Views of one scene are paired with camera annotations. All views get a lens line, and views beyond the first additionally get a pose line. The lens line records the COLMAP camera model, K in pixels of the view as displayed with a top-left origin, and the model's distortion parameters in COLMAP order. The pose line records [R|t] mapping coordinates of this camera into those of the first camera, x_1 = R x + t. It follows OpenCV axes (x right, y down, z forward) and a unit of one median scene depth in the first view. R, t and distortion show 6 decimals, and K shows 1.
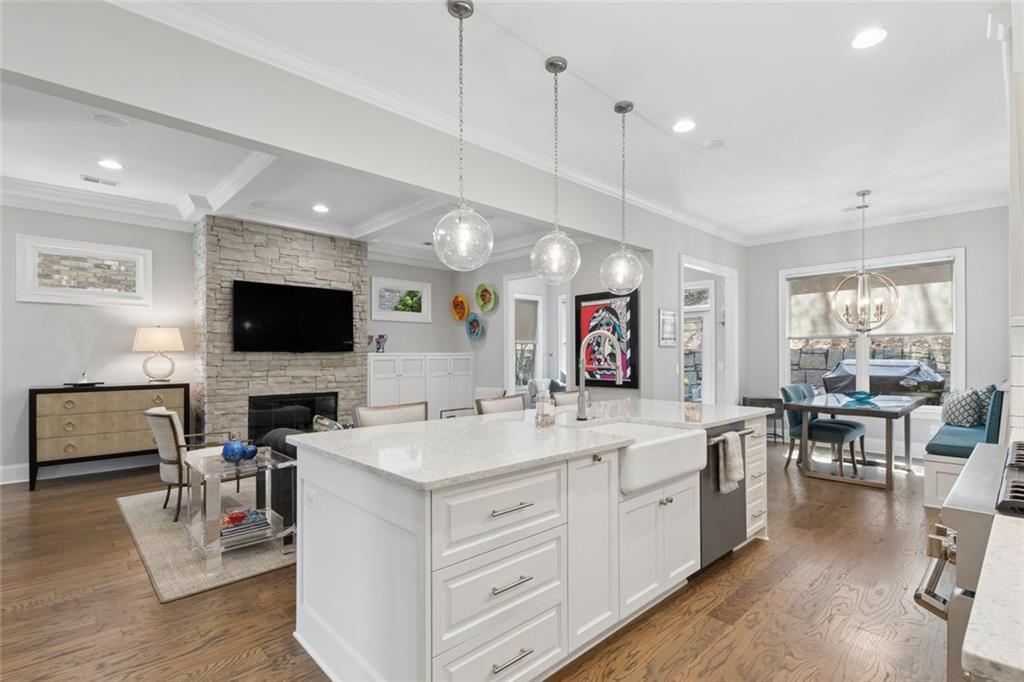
lens RADIAL K [[483.5, 0, 518.8], [0, 483.5, 347.8], [0, 0, 1]] dist [0.017959, -0.006889]
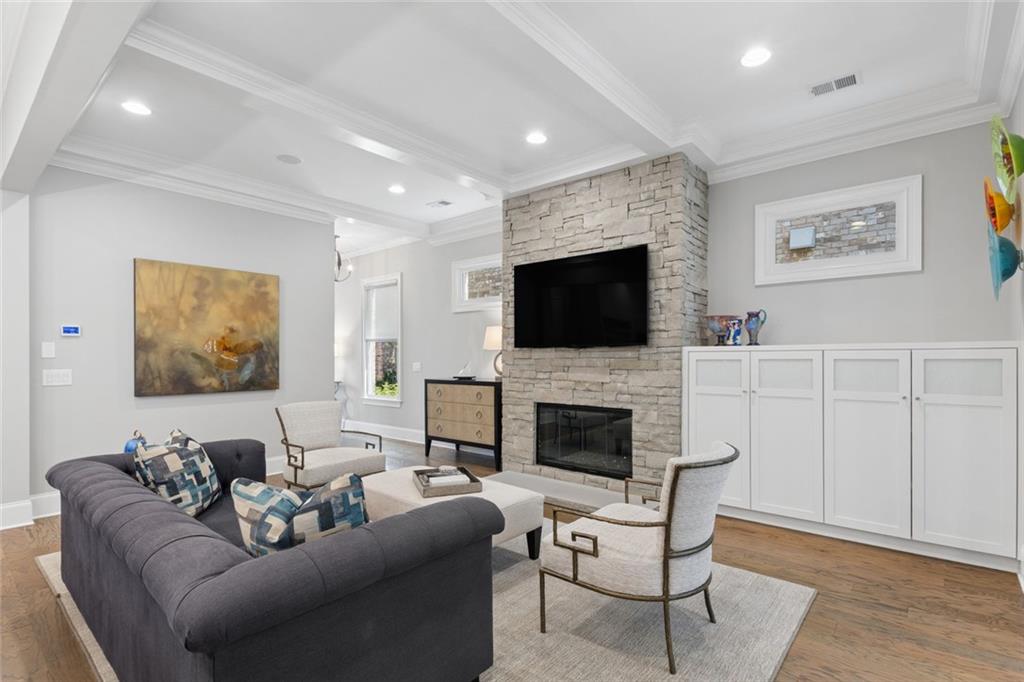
lens RADIAL K [[483.5, 0, 513.6], [0, 483.5, 351.2], [0, 0, 1]] dist [0.017959, -0.006889]
pose [[0.127634, -0.009504, -0.991776, 0.240980], [0.018062, 0.999811, -0.007256, 0.017310], [0.991657, -0.016987, 0.127781, 0.799320]]
